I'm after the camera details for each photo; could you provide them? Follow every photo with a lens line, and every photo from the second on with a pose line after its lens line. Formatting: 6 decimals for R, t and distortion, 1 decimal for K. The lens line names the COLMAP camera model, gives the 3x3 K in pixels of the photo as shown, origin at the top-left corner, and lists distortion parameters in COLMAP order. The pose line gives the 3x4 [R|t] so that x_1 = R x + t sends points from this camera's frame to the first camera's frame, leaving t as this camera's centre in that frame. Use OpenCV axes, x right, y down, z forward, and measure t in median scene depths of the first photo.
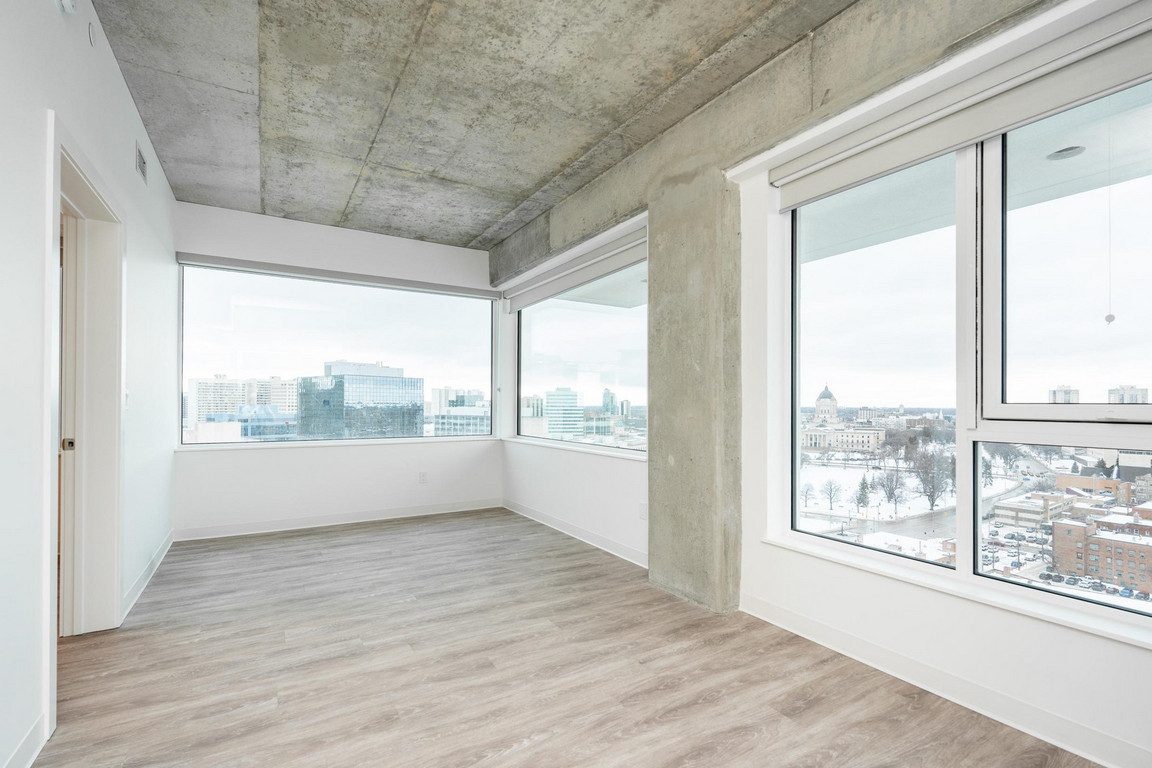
lens RADIAL K [[527.3, 0, 560.5], [0, 527.3, 401.2], [0, 0, 1]] dist [-0.000474, 0.000628]
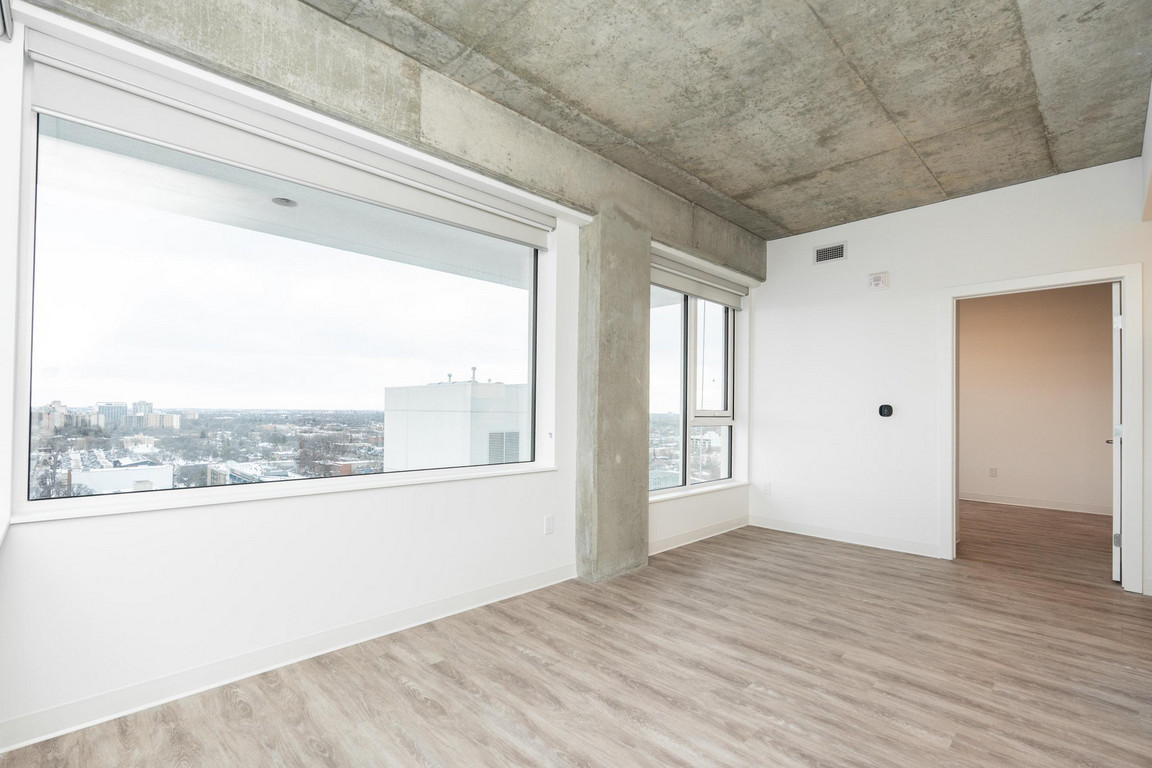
lens RADIAL K [[527.3, 0, 612.7], [0, 527.3, 403.7], [0, 0, 1]] dist [-0.000474, 0.000628]
pose [[-0.299265, 0.003134, 0.954165, -0.849290], [-0.017149, 0.999815, -0.008663, 0.003051], [-0.954016, -0.018955, -0.299156, 1.319872]]
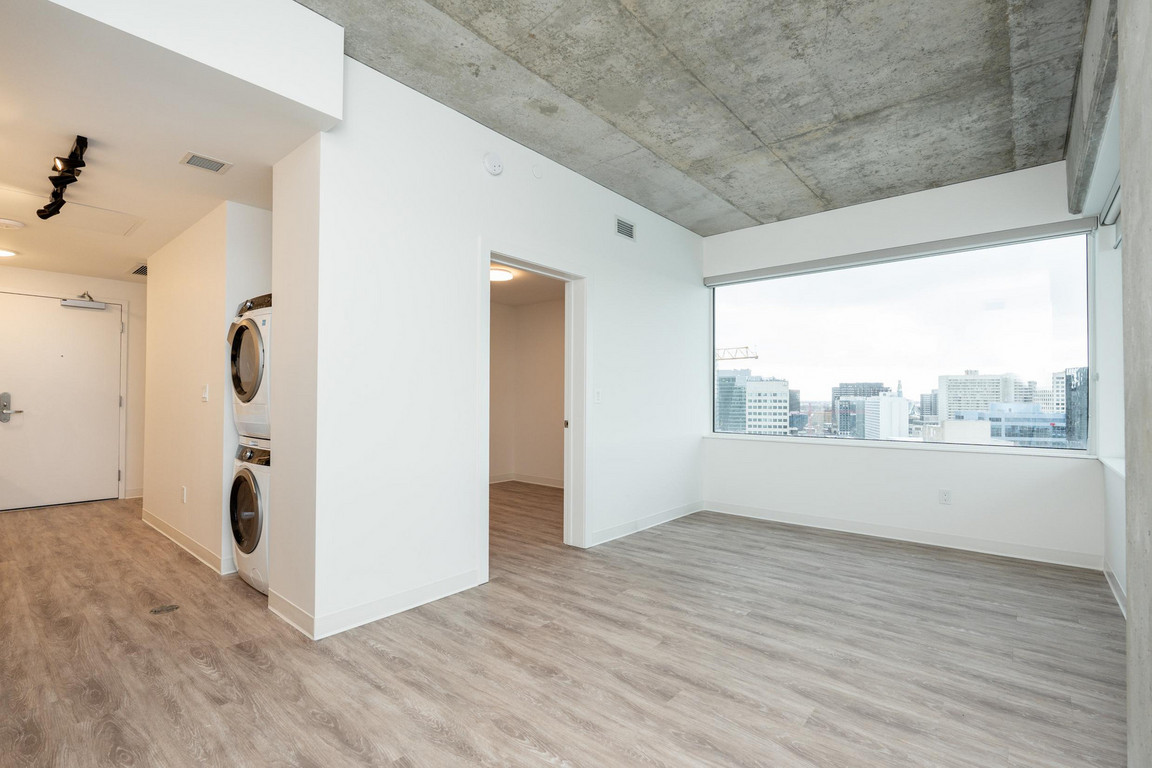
lens RADIAL K [[527.3, 0, 575.9], [0, 527.3, 389.7], [0, 0, 1]] dist [-0.000474, 0.000628]
pose [[0.316470, -0.017807, -0.948435, 0.468145], [0.001523, 0.999832, -0.018264, 0.005983], [0.948601, 0.004335, 0.316444, 0.411653]]
